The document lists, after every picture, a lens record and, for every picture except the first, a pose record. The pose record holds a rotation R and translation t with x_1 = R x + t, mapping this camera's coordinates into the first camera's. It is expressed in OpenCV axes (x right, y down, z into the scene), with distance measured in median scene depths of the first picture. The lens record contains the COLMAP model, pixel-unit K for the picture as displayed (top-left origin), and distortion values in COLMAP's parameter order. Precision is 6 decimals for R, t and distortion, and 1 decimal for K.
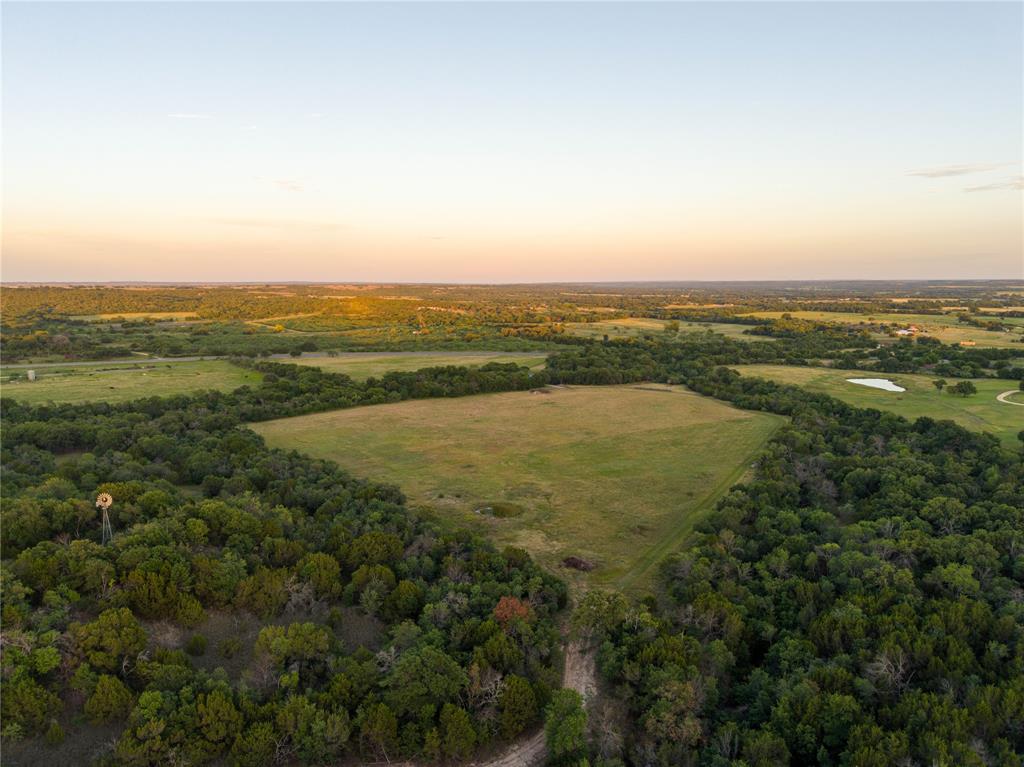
lens RADIAL K [[684.3, 0, 509.0], [0, 684.3, 387.7], [0, 0, 1]] dist [0.031706, -0.031520]
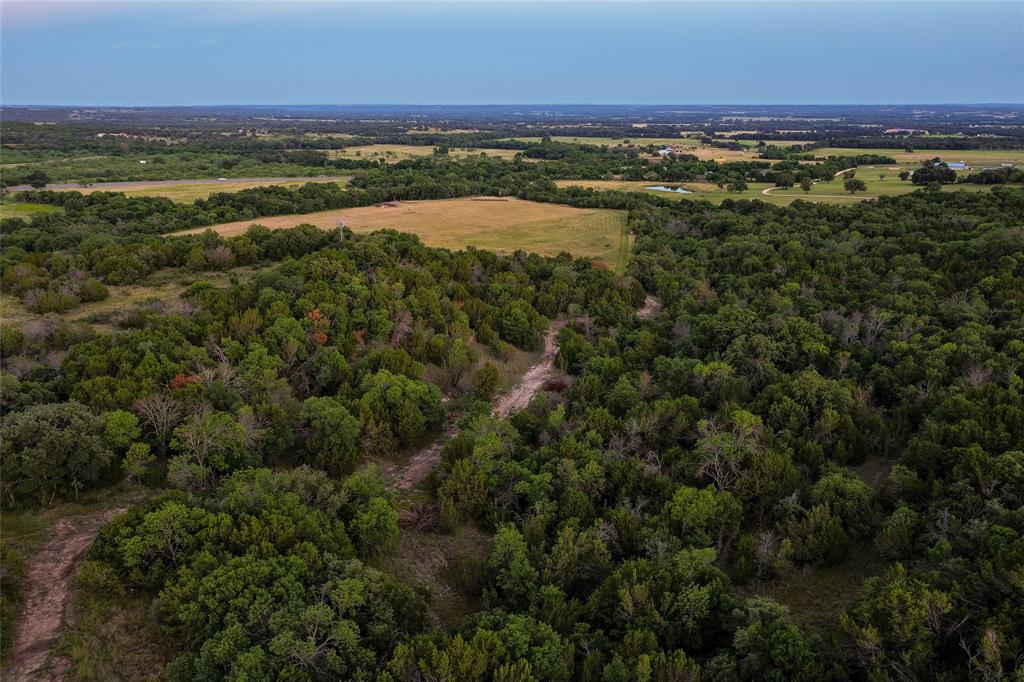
lens RADIAL K [[853.1, 0, 512.9], [0, 853.1, 342.5], [0, 0, 1]] dist [0.007093, 0.002841]
pose [[0.927114, -0.096694, 0.362090, -0.201325], [0.053660, 0.990438, 0.127097, 0.043753], [-0.370917, -0.098404, 0.923438, -0.193329]]
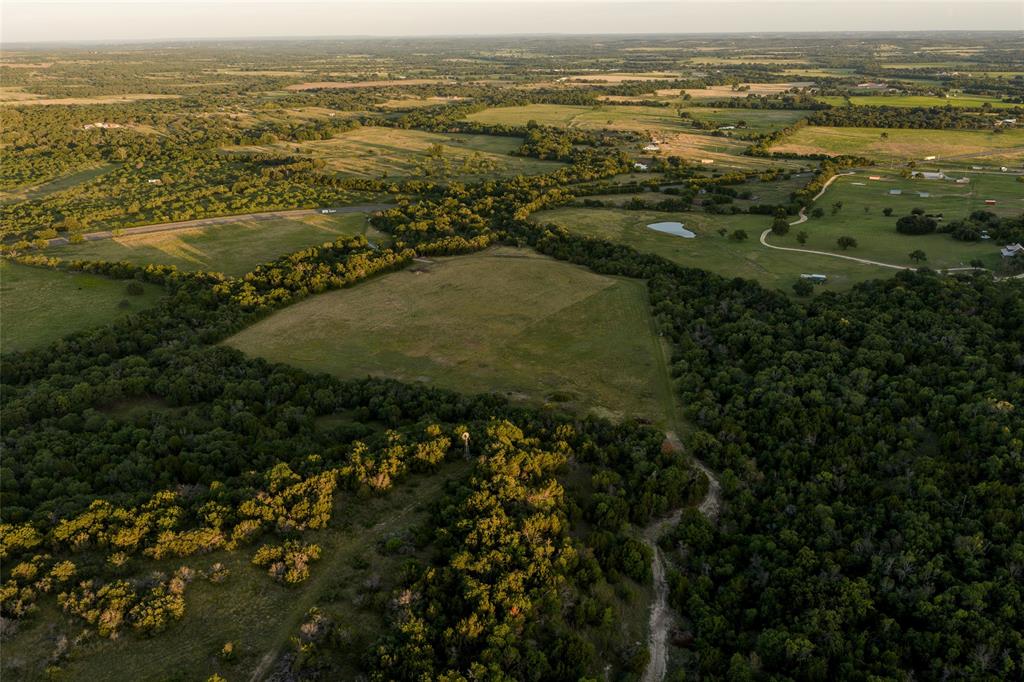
lens RADIAL K [[853.1, 0, 509.0], [0, 853.1, 338.9], [0, 0, 1]] dist [0.007093, 0.002841]
pose [[0.912364, -0.147950, 0.381711, -0.284077], [0.074704, 0.976924, 0.200096, -0.118226], [-0.402507, -0.154045, 0.902363, -0.237151]]
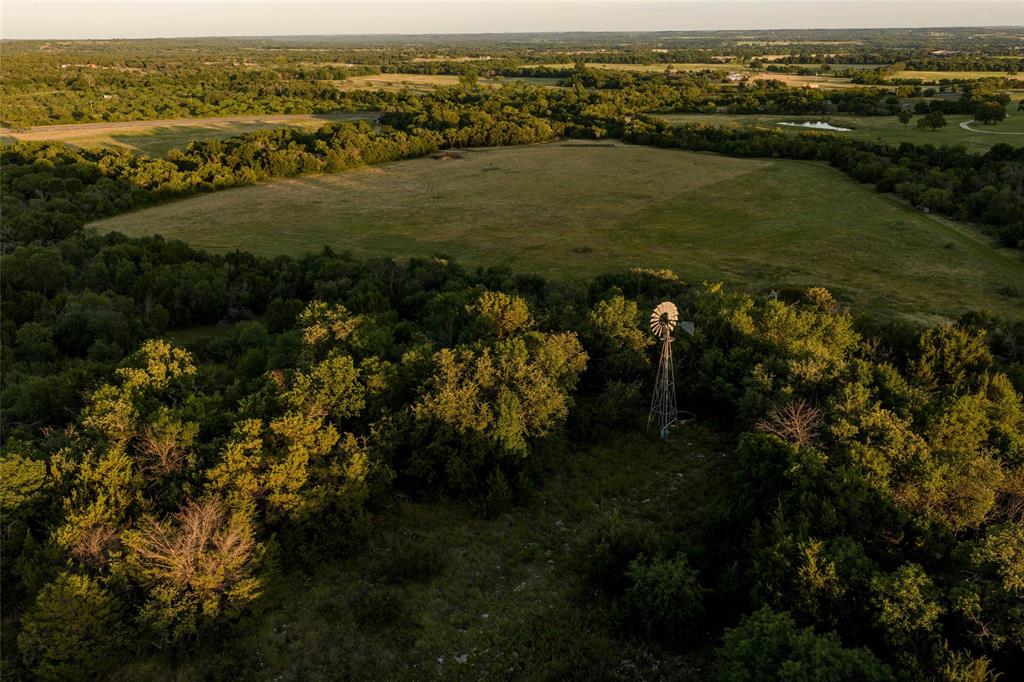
lens RADIAL K [[853.1, 0, 518.8], [0, 853.1, 341.0], [0, 0, 1]] dist [0.007093, 0.002841]
pose [[0.921032, -0.137274, 0.364493, -0.180277], [0.066315, 0.977437, 0.200546, 0.015453], [-0.383799, -0.160538, 0.909355, 0.125655]]
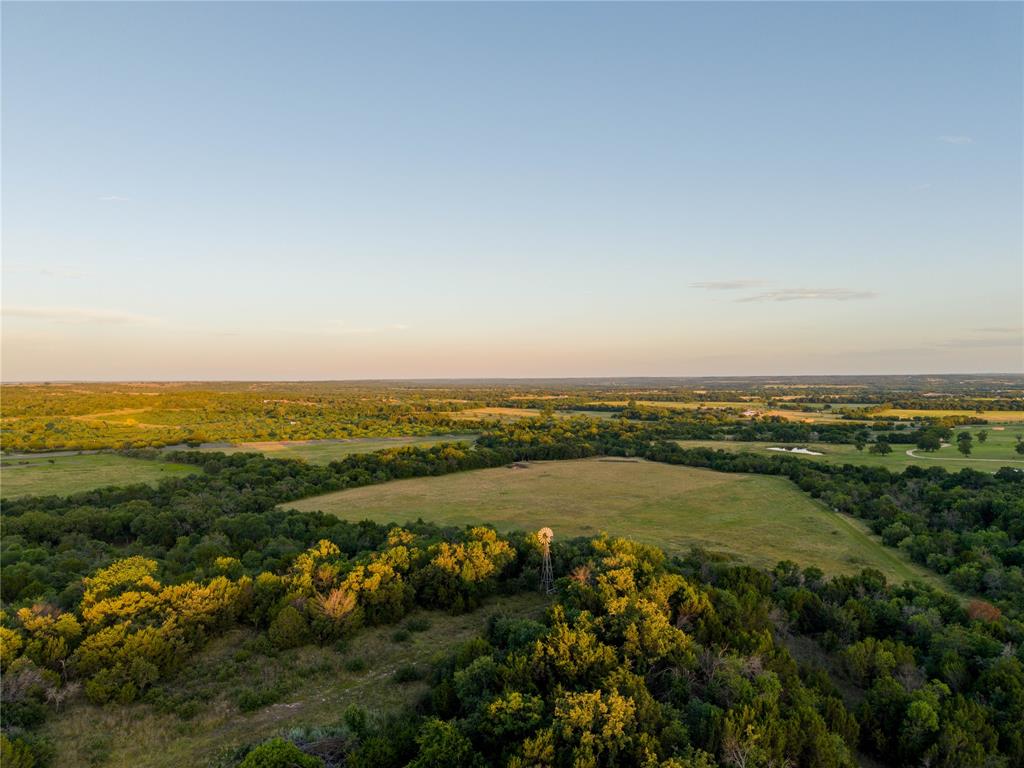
lens RADIAL K [[684.3, 0, 510.5], [0, 684.3, 376.2], [0, 0, 1]] dist [0.031706, -0.031520]
pose [[0.961904, -0.002666, 0.273374, -0.185537], [0.045685, 0.987460, -0.151117, 0.019856], [-0.269542, 0.157849, 0.949963, 0.032524]]
